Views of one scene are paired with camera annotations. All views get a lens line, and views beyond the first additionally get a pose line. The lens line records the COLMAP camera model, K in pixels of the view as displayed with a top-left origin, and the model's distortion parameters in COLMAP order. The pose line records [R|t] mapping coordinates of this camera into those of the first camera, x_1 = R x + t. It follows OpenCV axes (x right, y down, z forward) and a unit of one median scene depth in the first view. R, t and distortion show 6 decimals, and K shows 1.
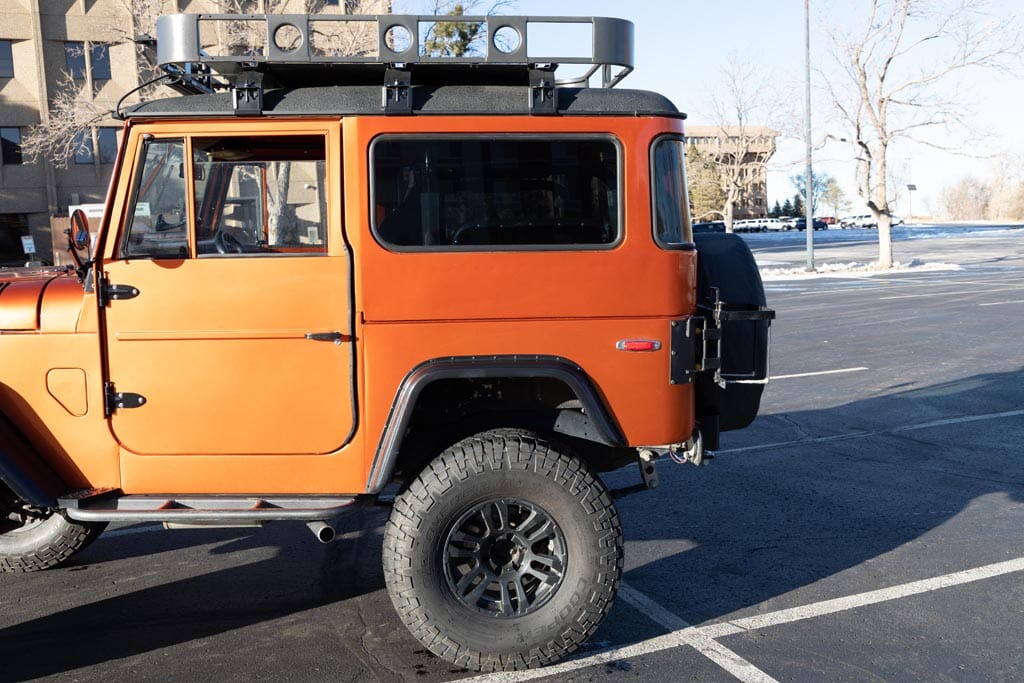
lens RADIAL K [[1022.4, 0, 512.0], [0, 1022.4, 341.5], [0, 0, 1]] dist [0.001953, 0.004607]
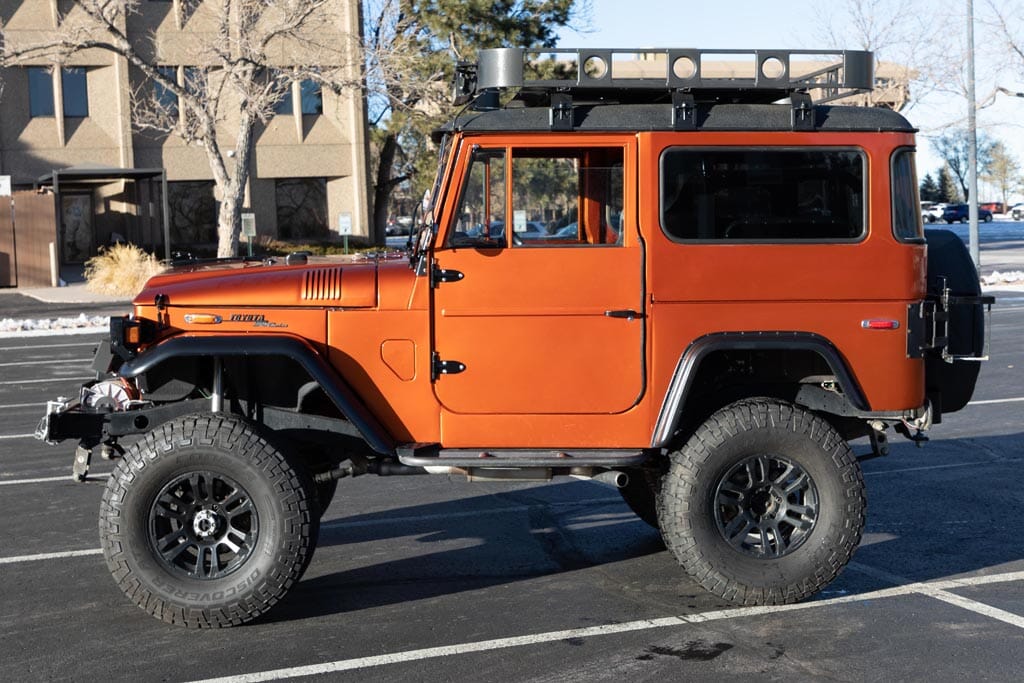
lens RADIAL K [[1569.5, 0, 513.1], [0, 1569.5, 310.7], [0, 0, 1]] dist [0.021950, 0.073112]
pose [[0.999972, 0.006961, 0.002813, -0.302778], [-0.006810, 0.998702, -0.050471, 0.081826], [-0.003161, 0.050450, 0.998722, -0.803627]]
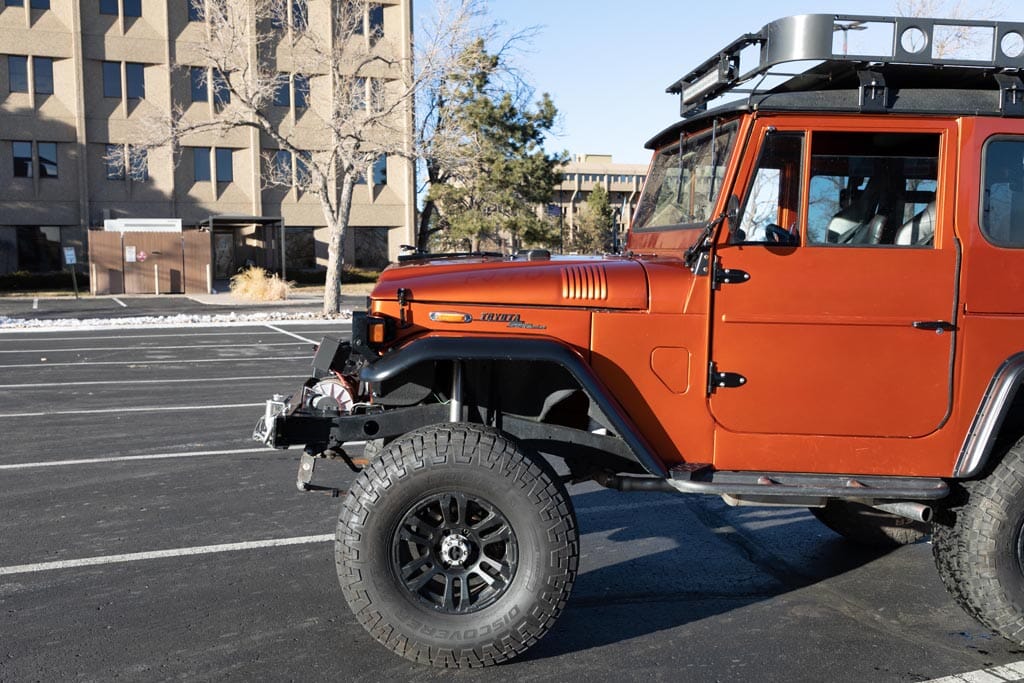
lens RADIAL K [[998.2, 0, 483.3], [0, 998.2, 358.9], [0, 0, 1]] dist [-0.003564, 0.007734]
pose [[0.999336, 0.035905, -0.006212, -0.610286], [-0.035965, 0.999304, -0.009872, 0.054179], [0.005853, 0.010089, 0.999932, -0.024905]]
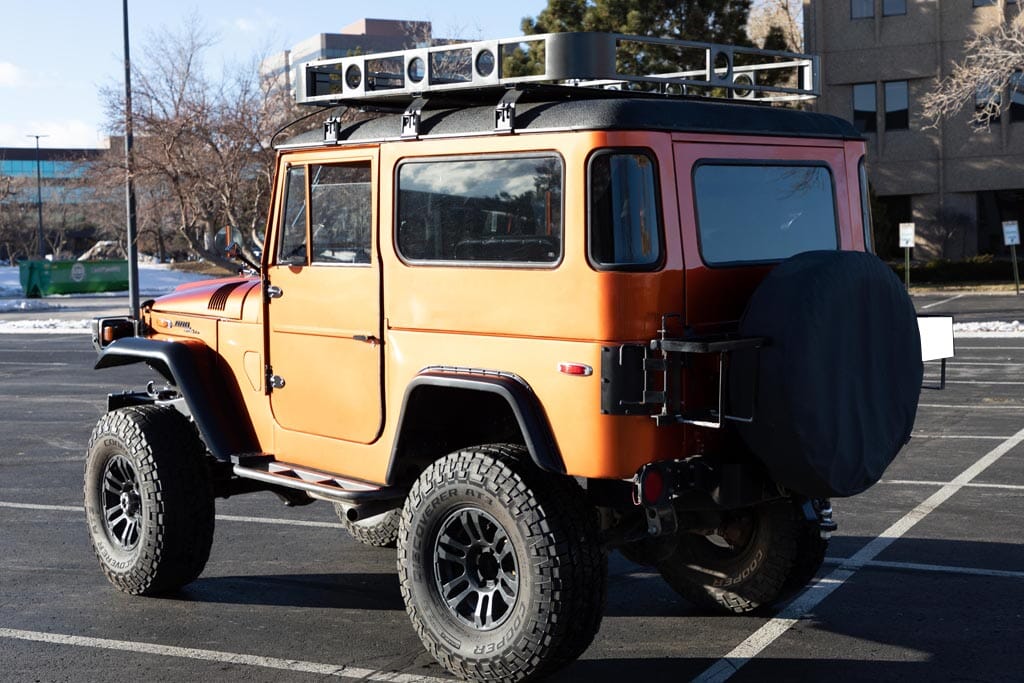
lens RADIAL K [[1573.3, 0, 512.0], [0, 1573.3, 341.5], [0, 0, 1]] dist [0.096518, 0.002822]
pose [[0.652434, 0.063486, -0.755182, 1.183116], [-0.080228, 0.996671, 0.014475, -0.038459], [0.753587, 0.051143, 0.655355, -0.011541]]
